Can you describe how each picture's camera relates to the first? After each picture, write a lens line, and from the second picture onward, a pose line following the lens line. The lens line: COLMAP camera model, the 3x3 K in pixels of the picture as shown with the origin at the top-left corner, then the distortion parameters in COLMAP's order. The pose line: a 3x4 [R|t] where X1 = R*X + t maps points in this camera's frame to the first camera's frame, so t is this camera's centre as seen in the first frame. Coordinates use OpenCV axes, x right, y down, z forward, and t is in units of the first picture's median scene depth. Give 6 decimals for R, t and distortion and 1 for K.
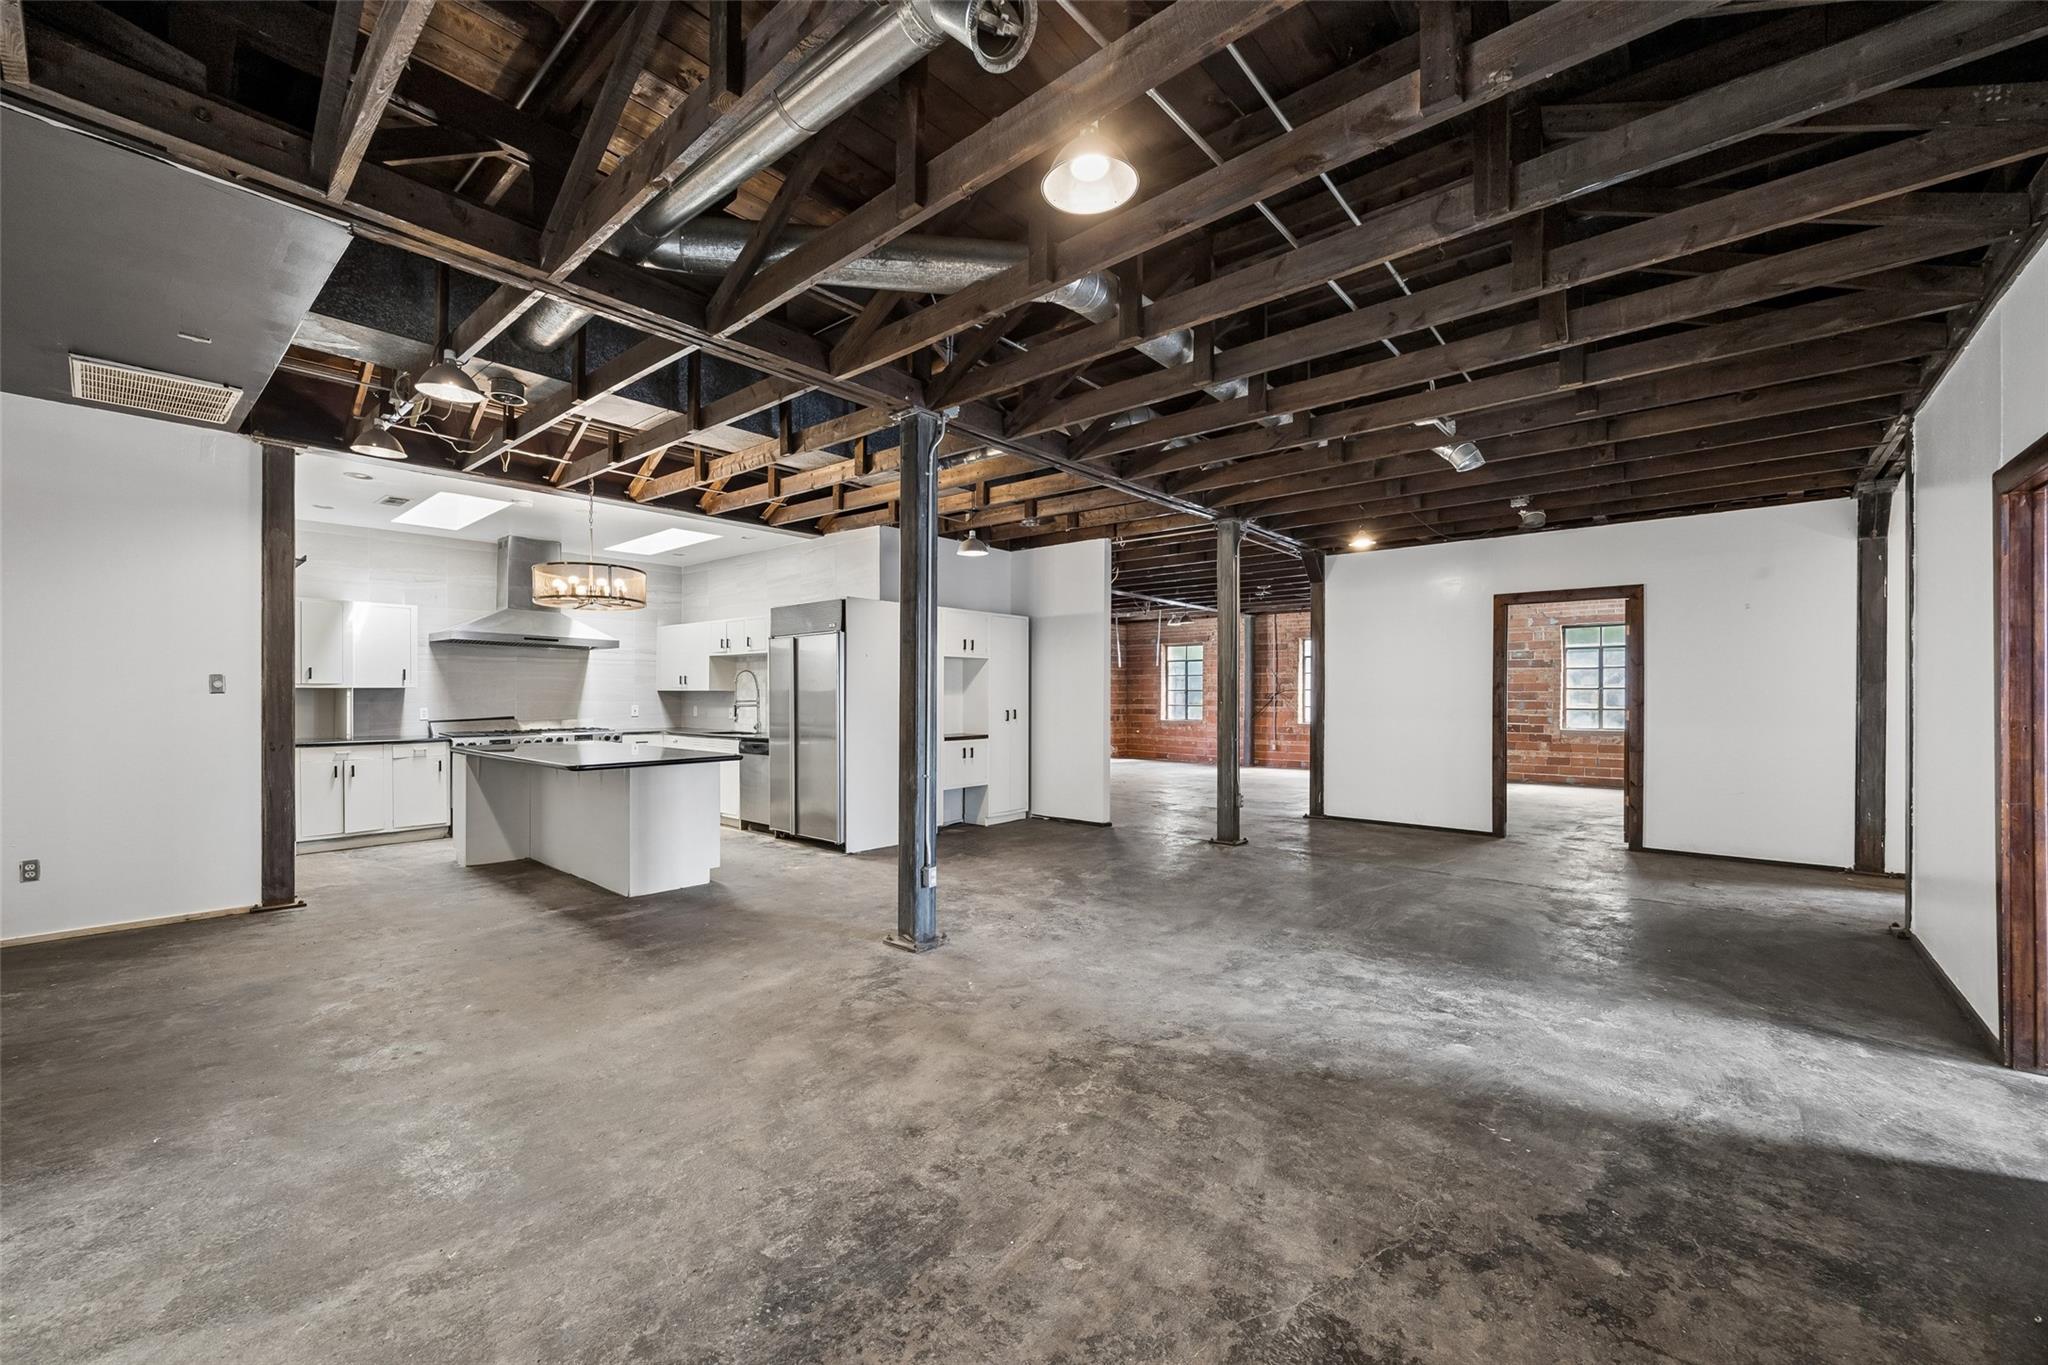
lens RADIAL K [[800.4, 0, 1024.5], [0, 800.4, 699.1], [0, 0, 1]] dist [-0.003130, -0.000187]
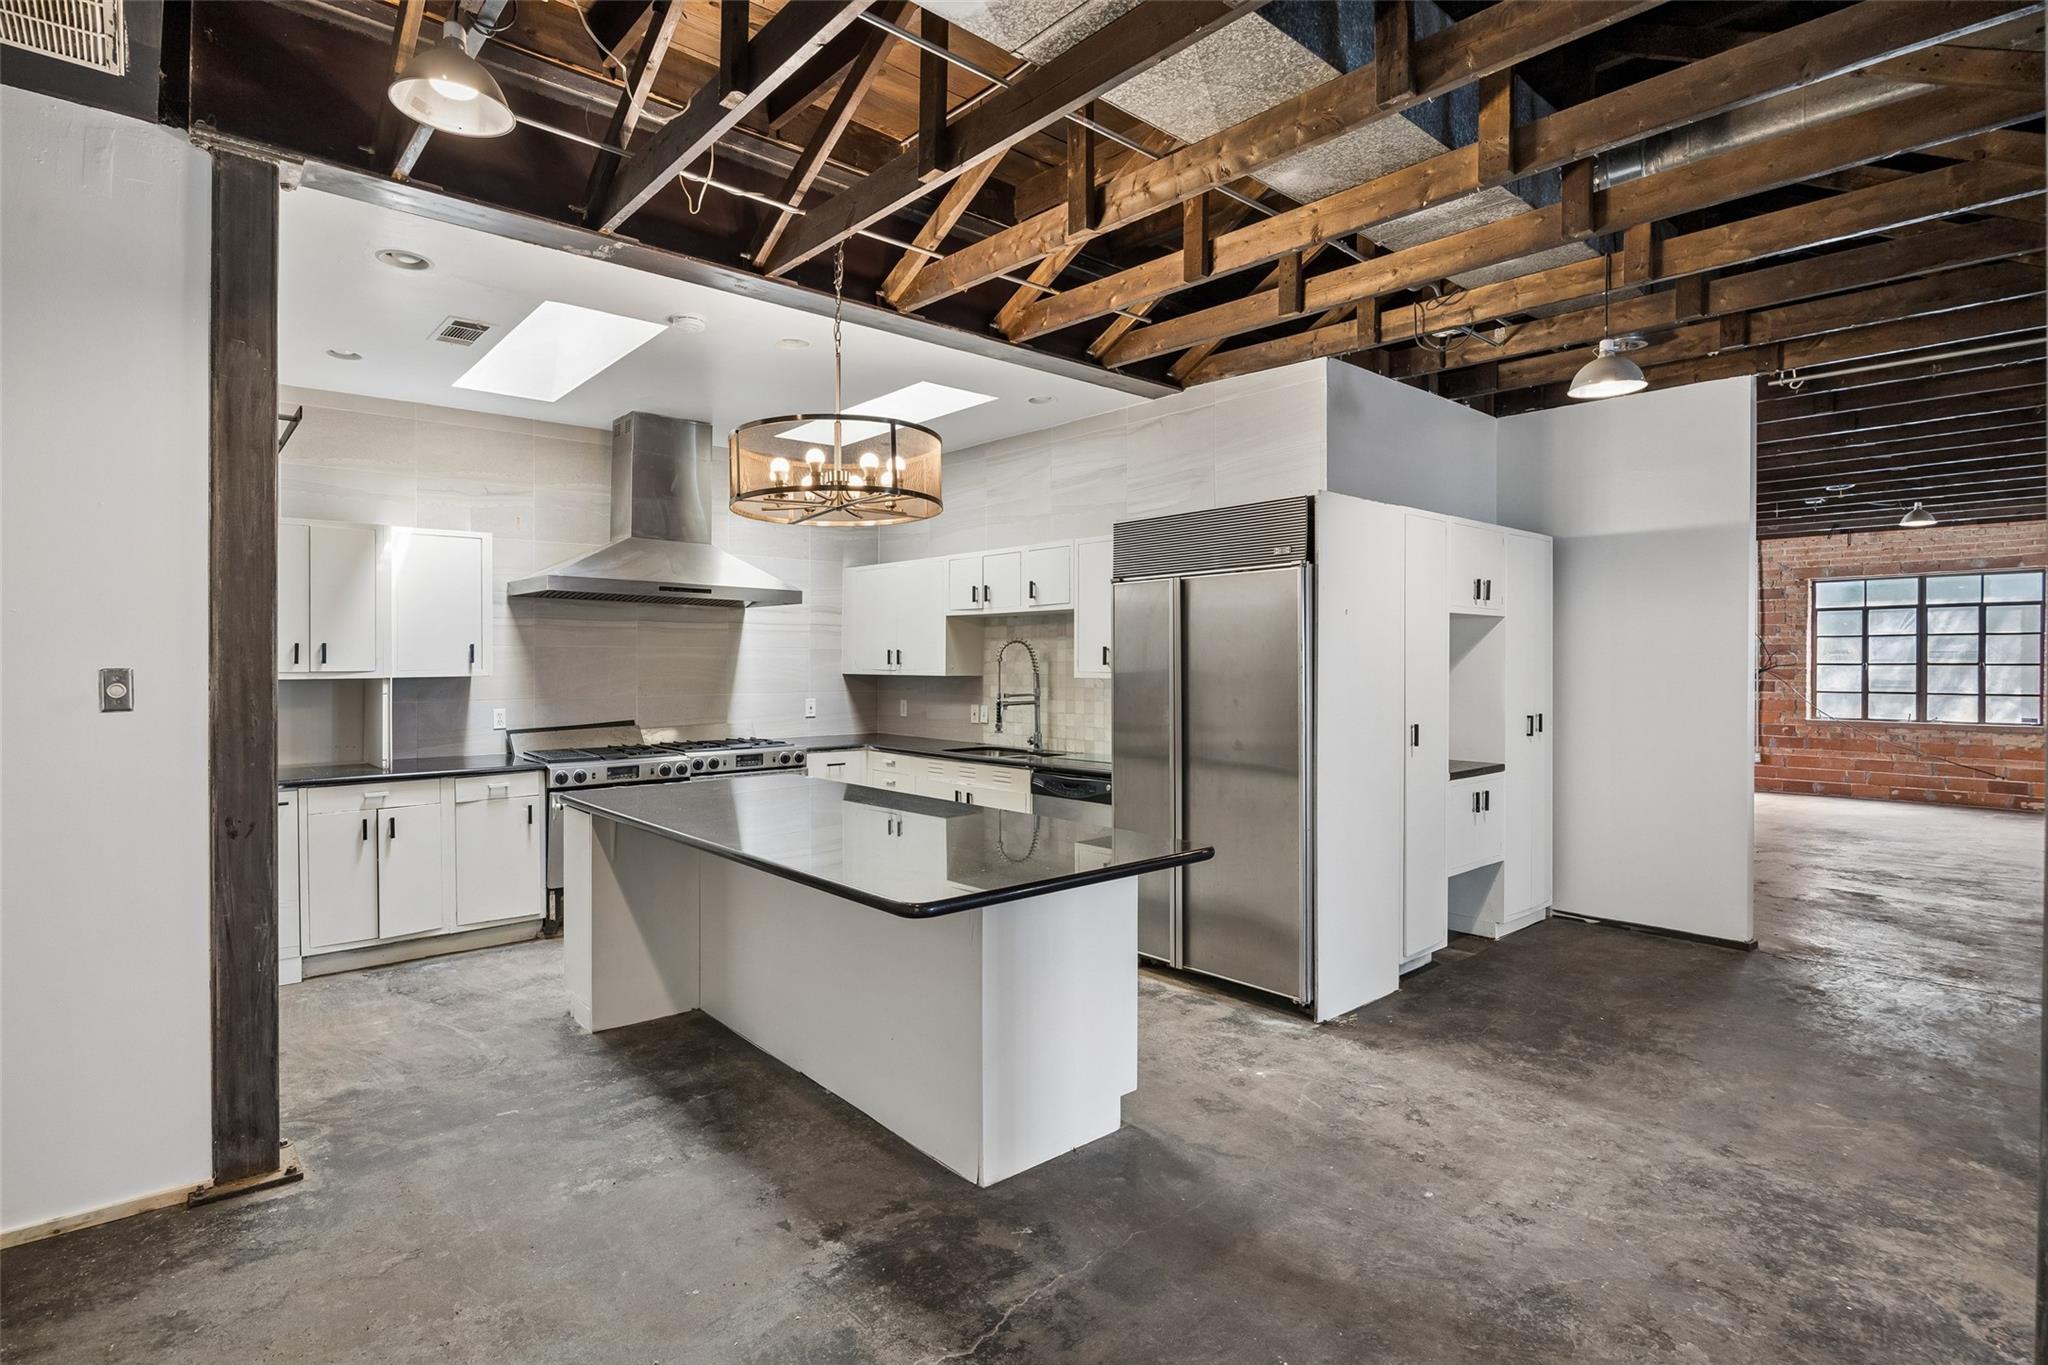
lens RADIAL K [[1025.9, 0, 1028.7], [0, 1025.9, 669.1], [0, 0, 1]] dist [-0.017315, 0.001237]
pose [[0.990158, -0.001892, -0.139943, -0.288889], [0.001988, 0.999998, 0.000542, -0.019844], [0.139942, -0.000815, 0.990159, 0.343430]]
